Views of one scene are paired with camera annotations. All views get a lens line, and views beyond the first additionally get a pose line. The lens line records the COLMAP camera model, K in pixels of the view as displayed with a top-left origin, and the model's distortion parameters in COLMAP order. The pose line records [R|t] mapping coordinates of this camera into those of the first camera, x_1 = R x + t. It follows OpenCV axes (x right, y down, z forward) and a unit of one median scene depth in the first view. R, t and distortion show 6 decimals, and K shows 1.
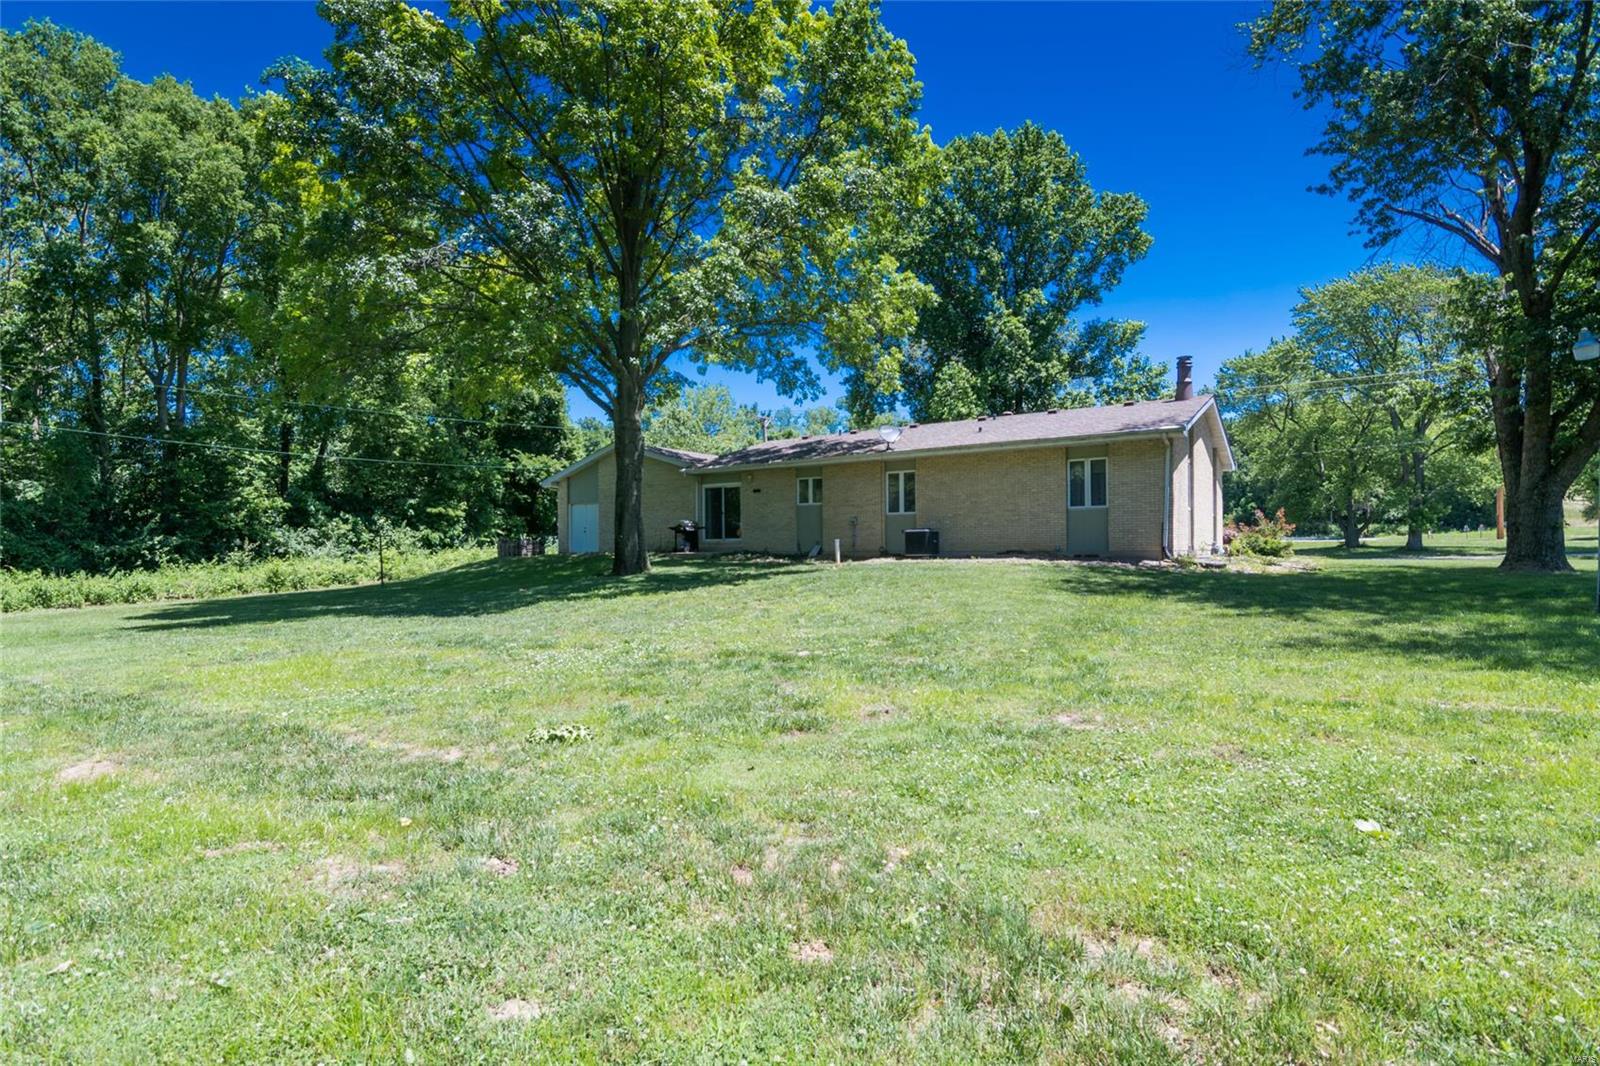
lens RADIAL K [[796.2, 0, 786.9], [0, 796.2, 537.9], [0, 0, 1]] dist [-0.014331, -0.000906]
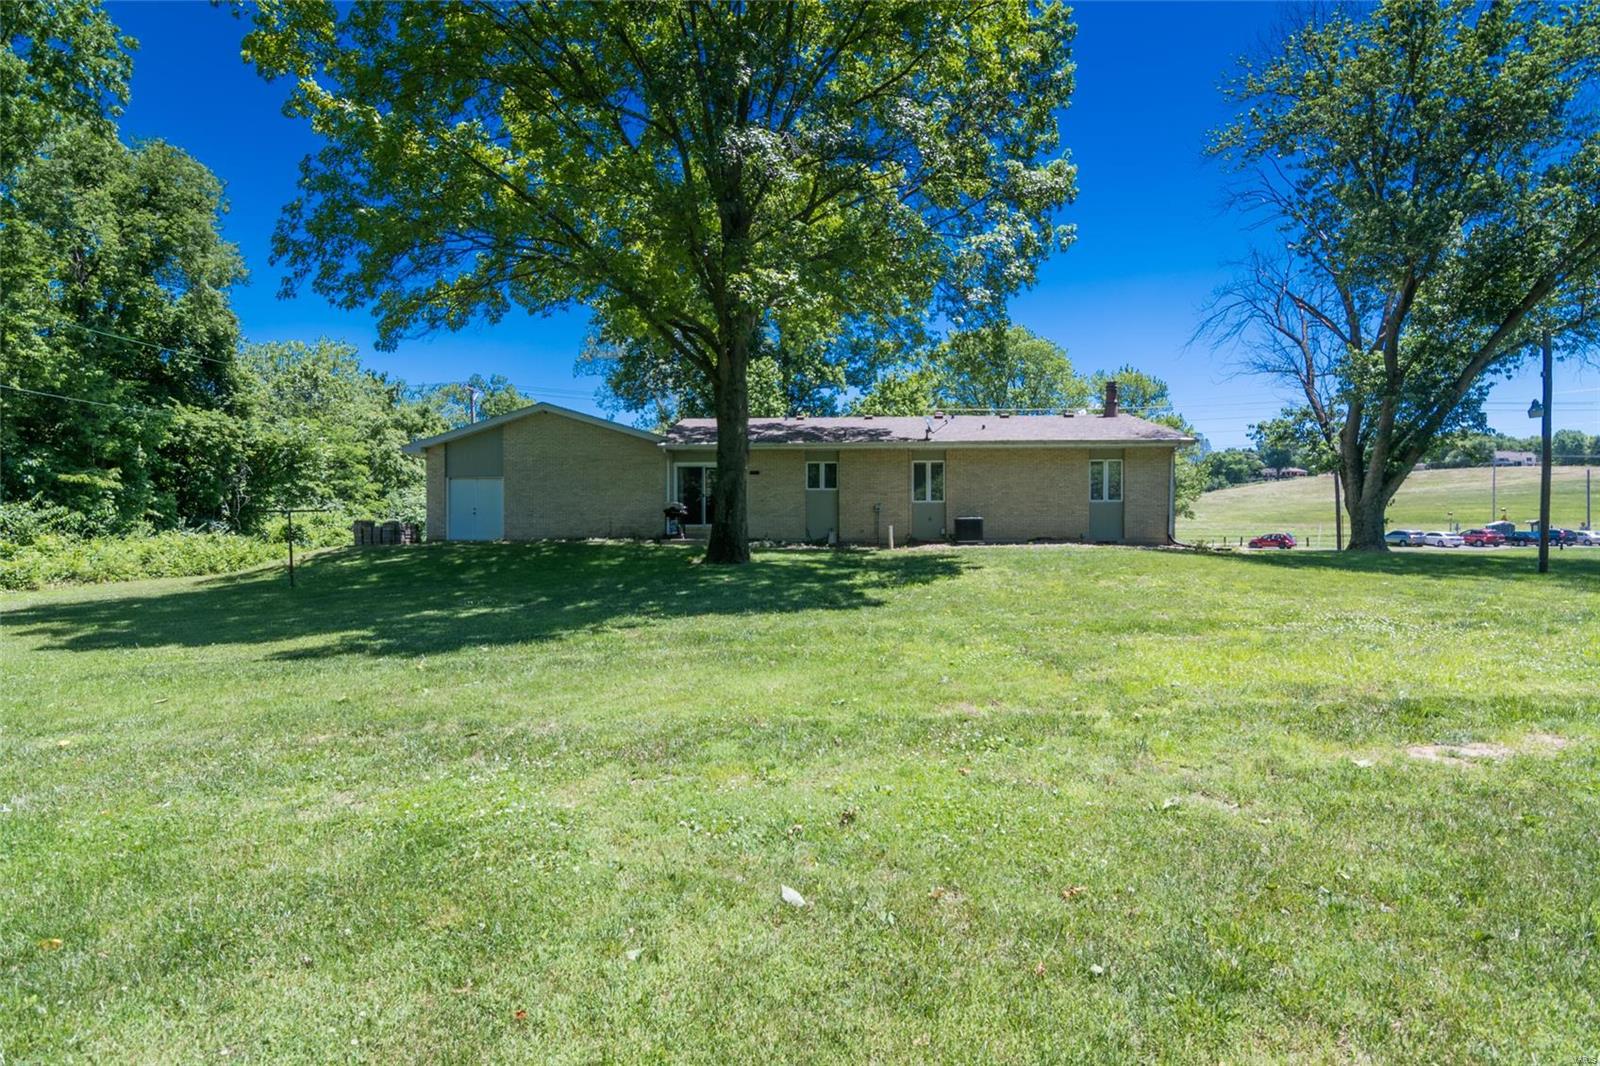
lens RADIAL K [[796.2, 0, 810.8], [0, 796.2, 534.8], [0, 0, 1]] dist [-0.014331, -0.000906]
pose [[0.839179, 0.009506, 0.543772, -0.358477], [-0.009602, 0.999950, -0.002663, 0.010937], [-0.543770, -0.002987, 0.839229, 0.140589]]
